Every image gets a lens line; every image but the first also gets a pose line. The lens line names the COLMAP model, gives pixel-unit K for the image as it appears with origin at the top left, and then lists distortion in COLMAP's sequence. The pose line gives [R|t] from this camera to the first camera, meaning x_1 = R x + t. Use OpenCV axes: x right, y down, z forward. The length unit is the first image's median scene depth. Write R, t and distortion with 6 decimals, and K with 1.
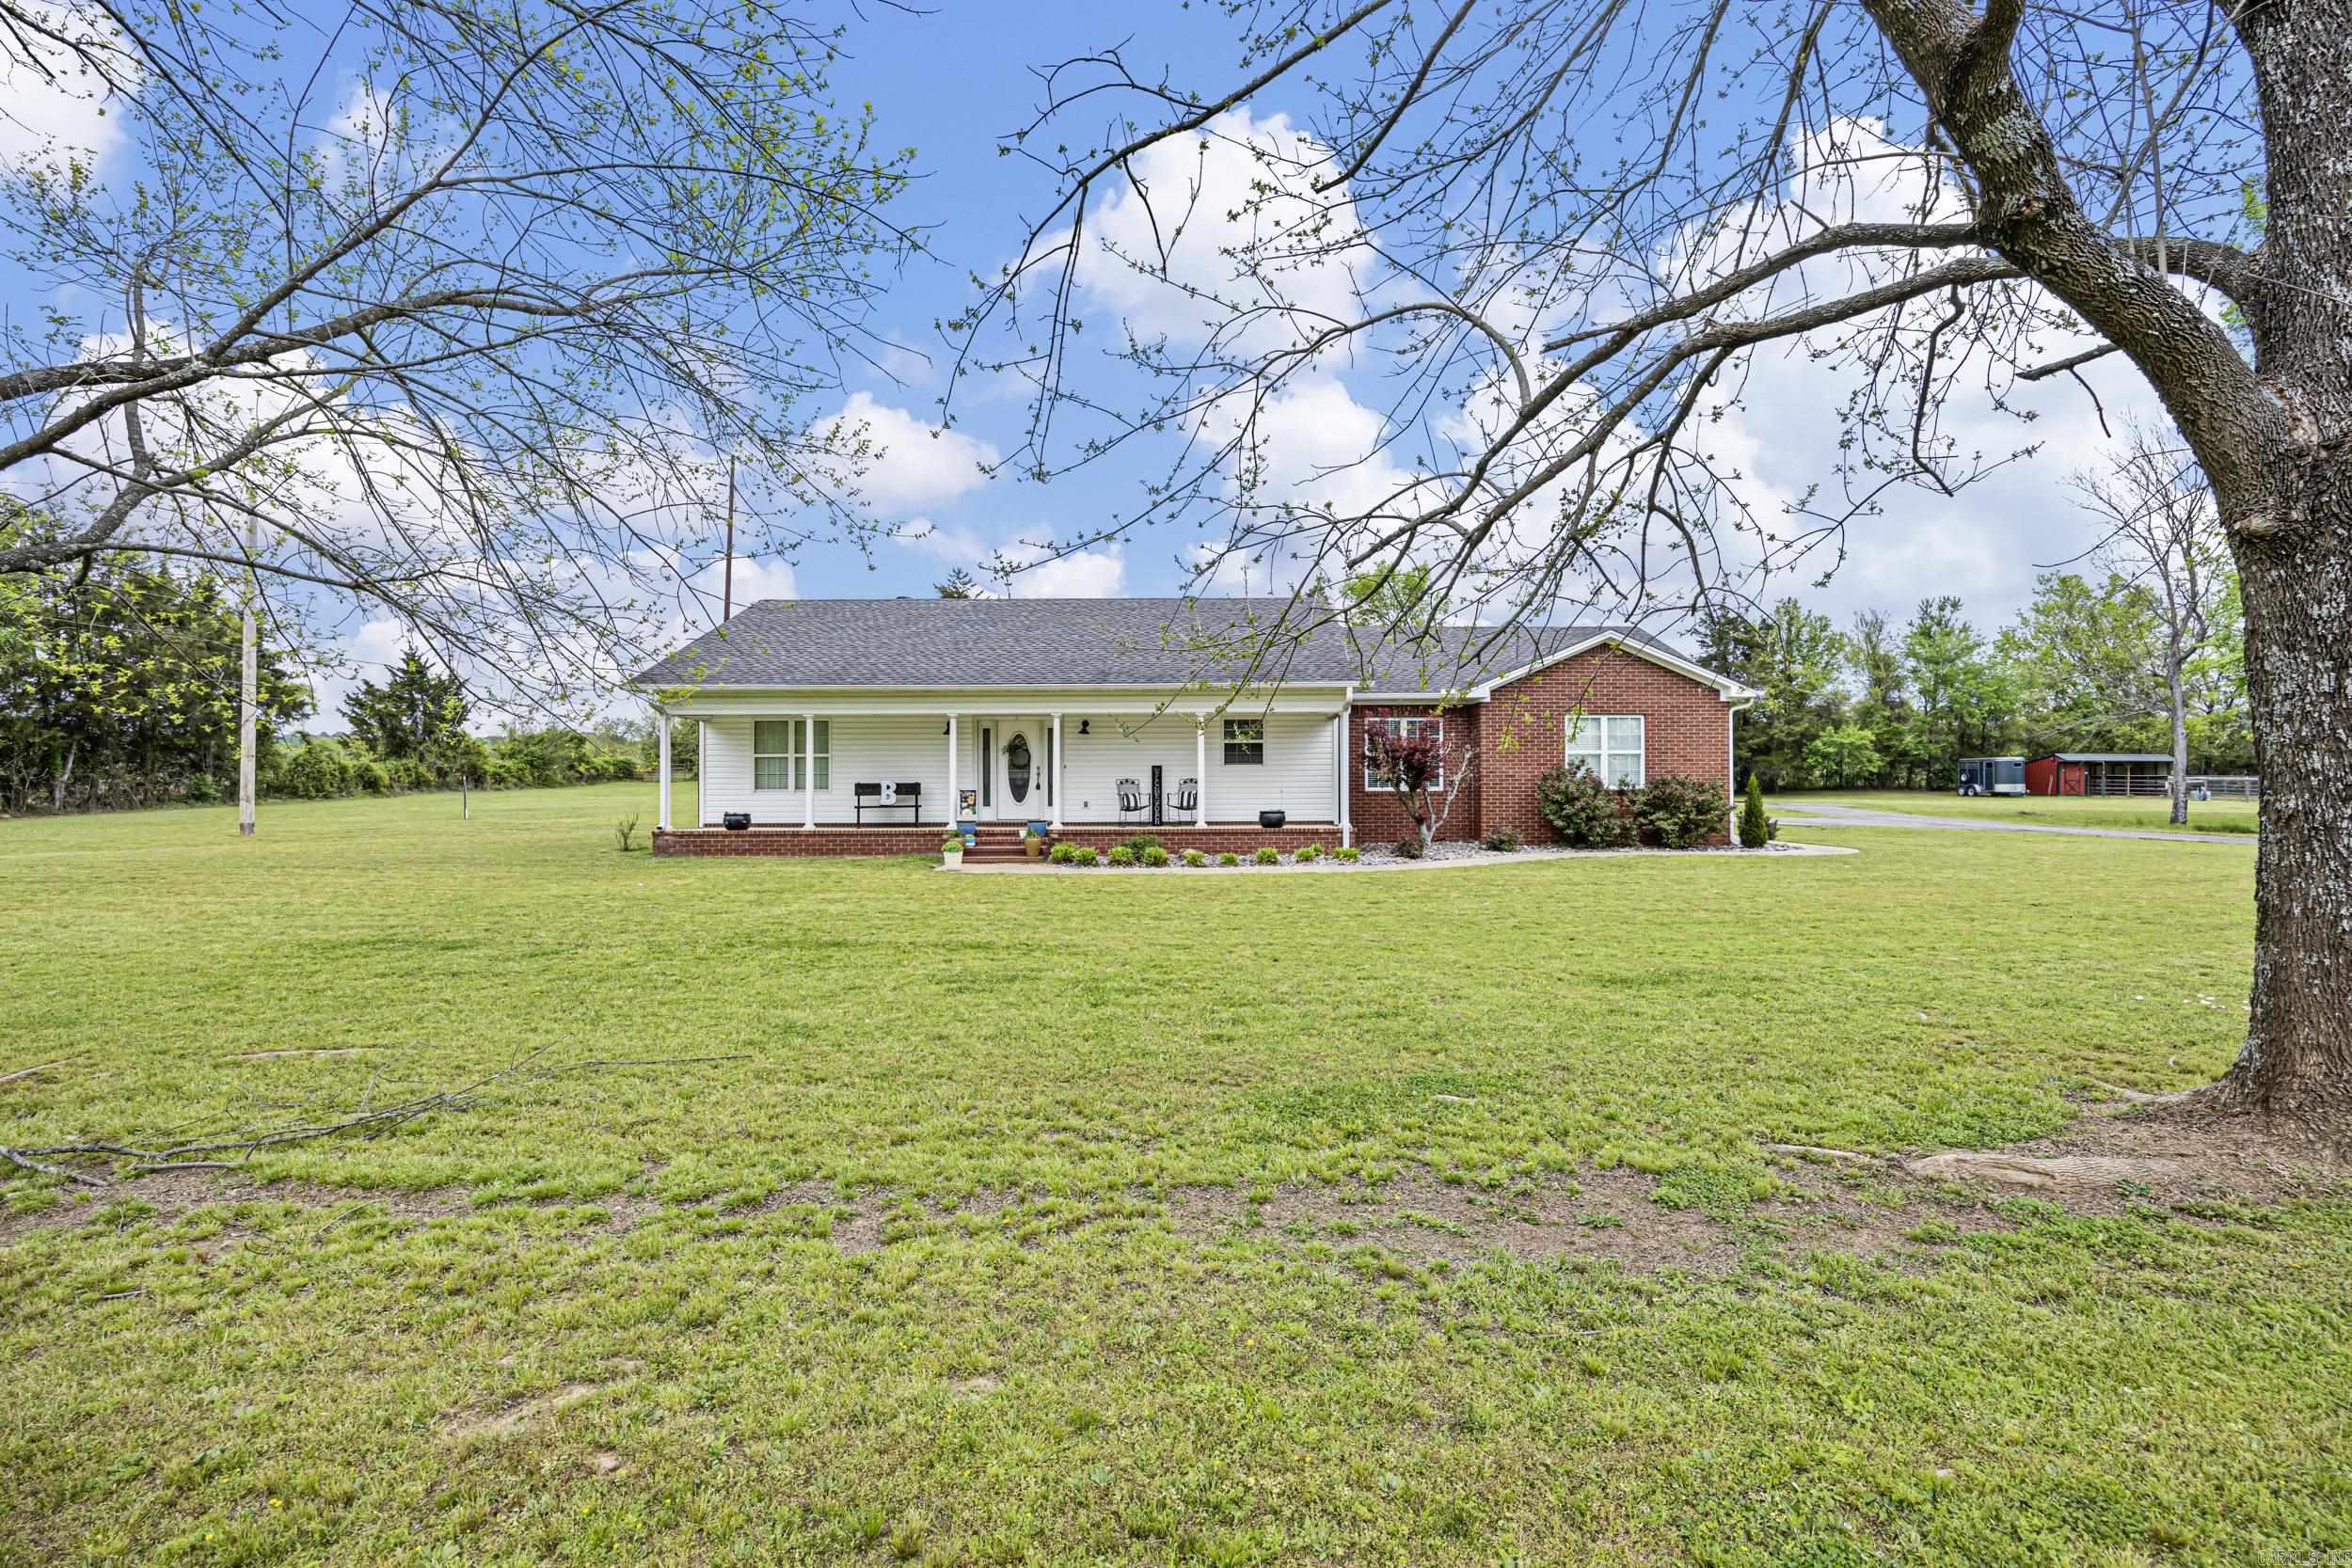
lens RADIAL K [[1153.4, 0, 1176.7], [0, 1153.4, 779.5], [0, 0, 1]] dist [-0.003331, -0.000163]
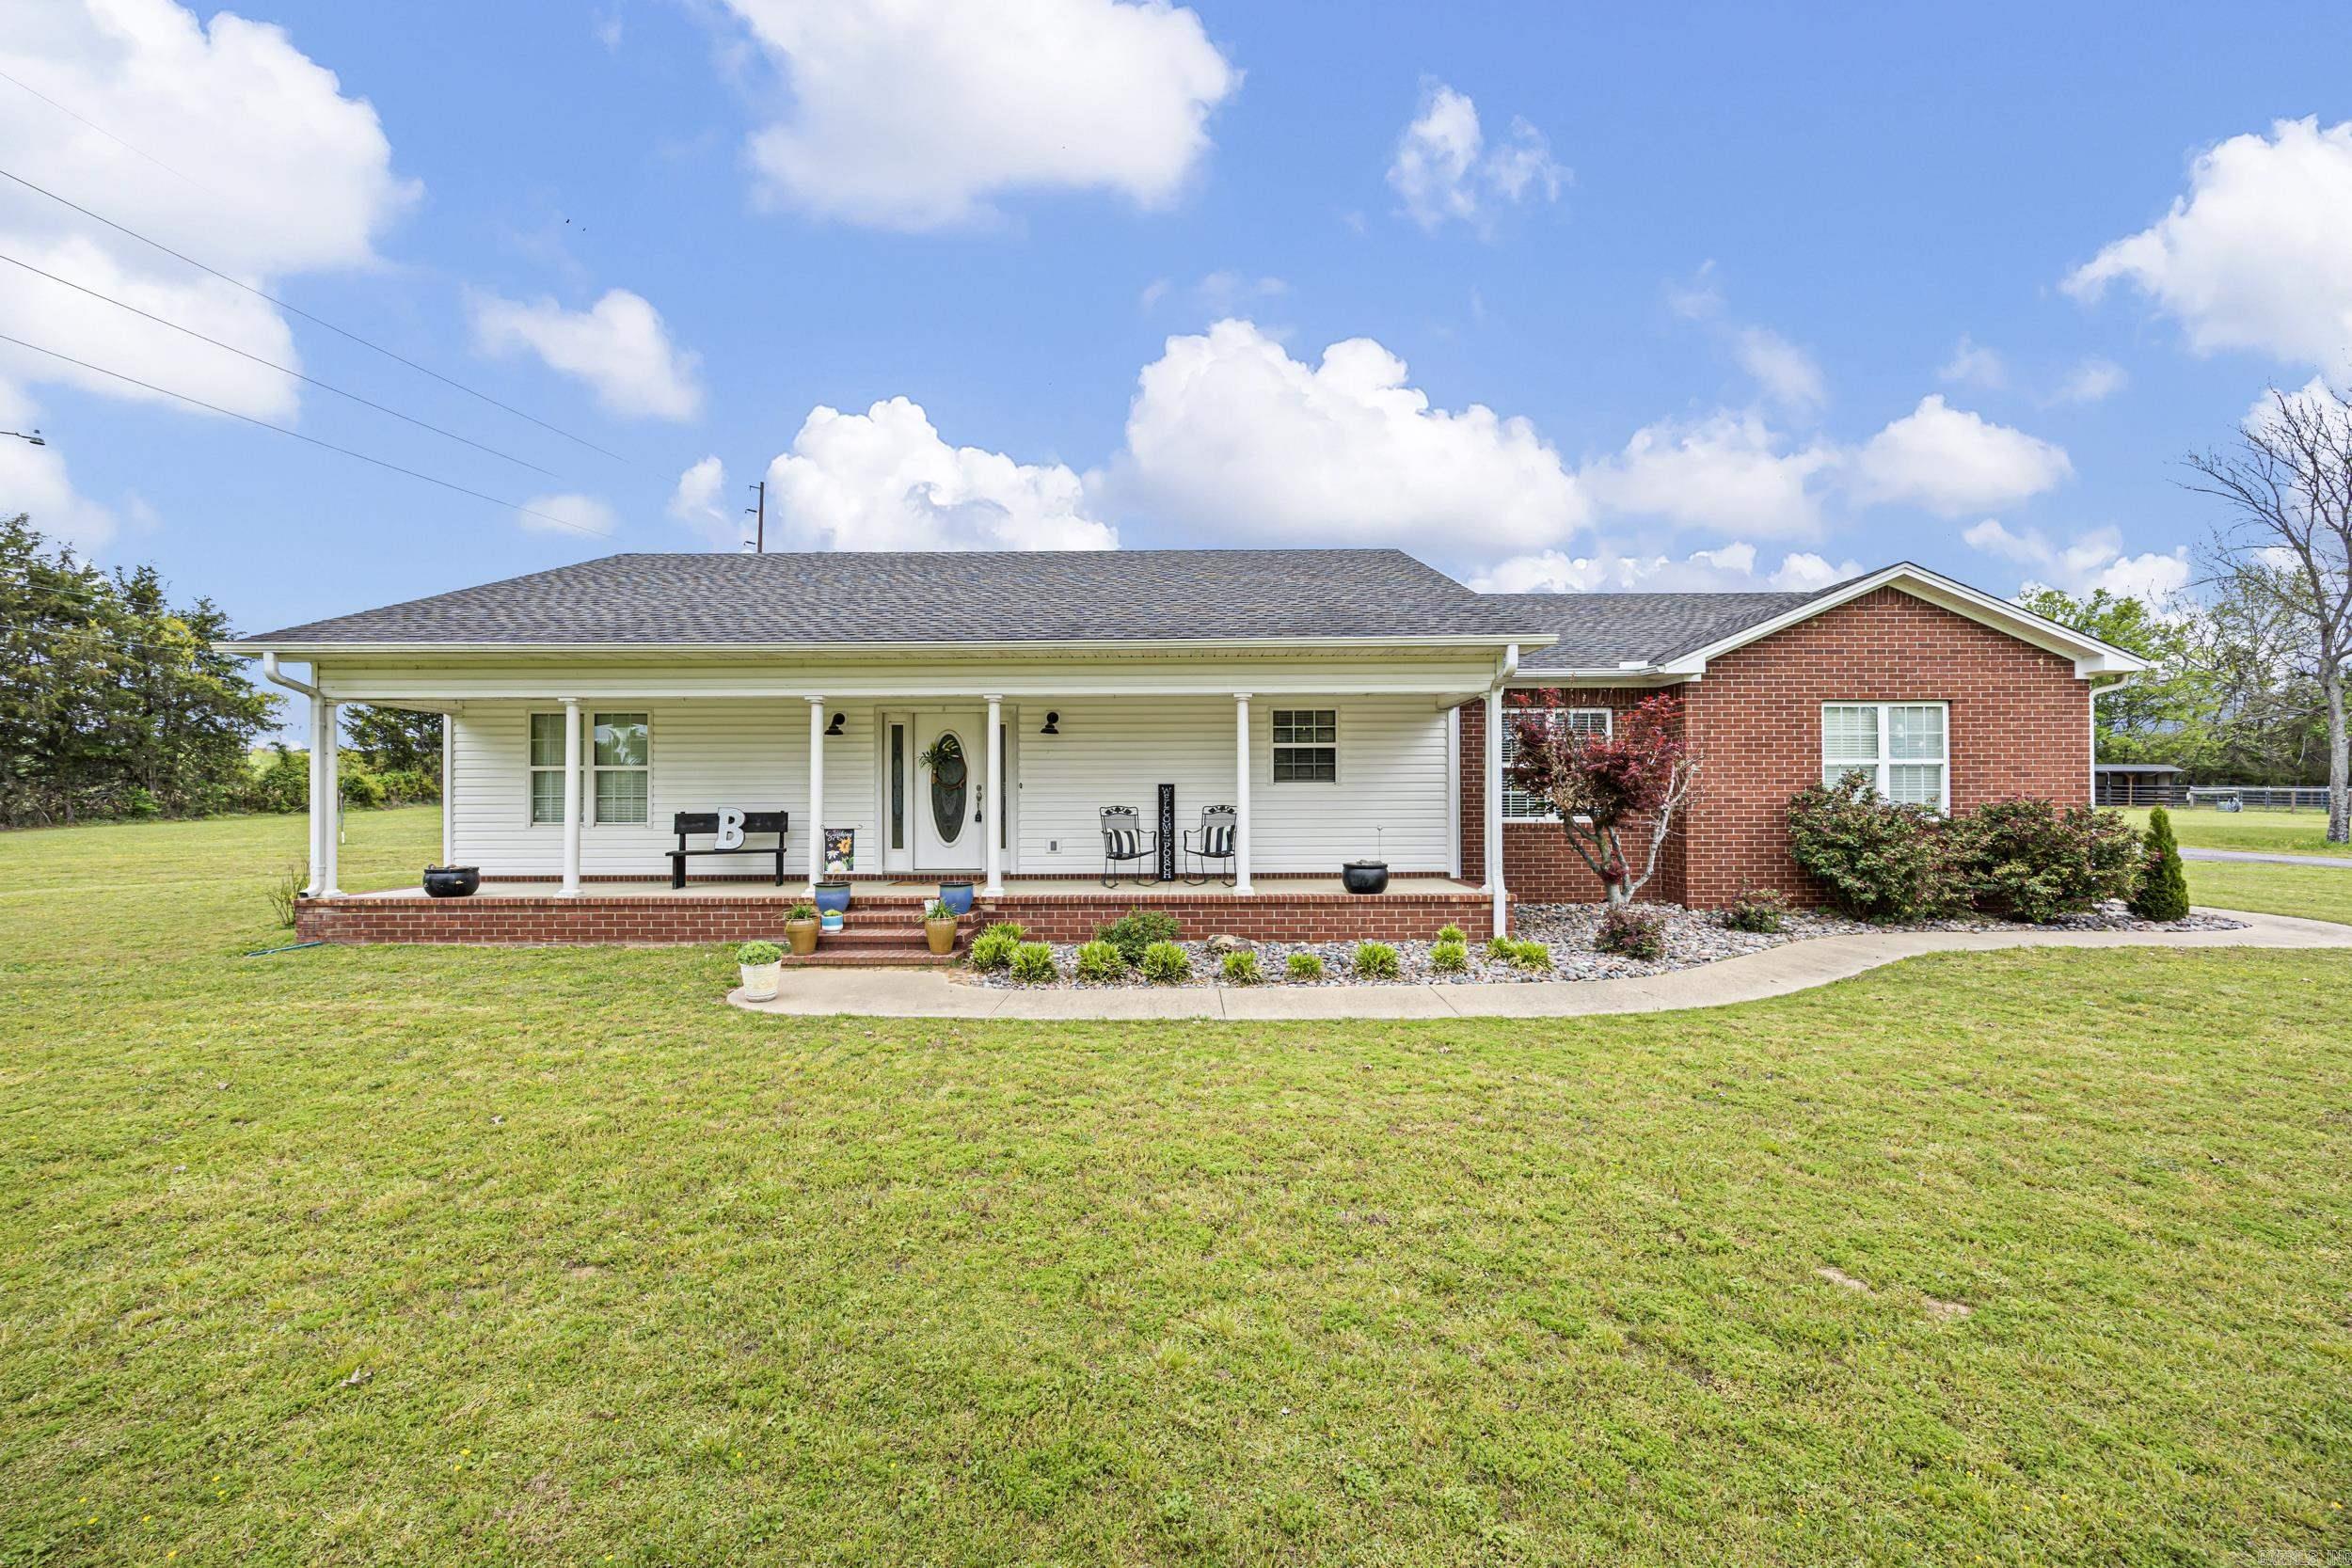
lens RADIAL K [[957.5, 0, 1178.7], [0, 957.5, 782.1], [0, 0, 1]] dist [0.000594, -0.000220]
pose [[0.999999, -0.001268, -0.000968, -0.010171], [0.001264, 0.999989, -0.004466, -0.011014], [0.000974, 0.004465, 0.999990, 0.490312]]
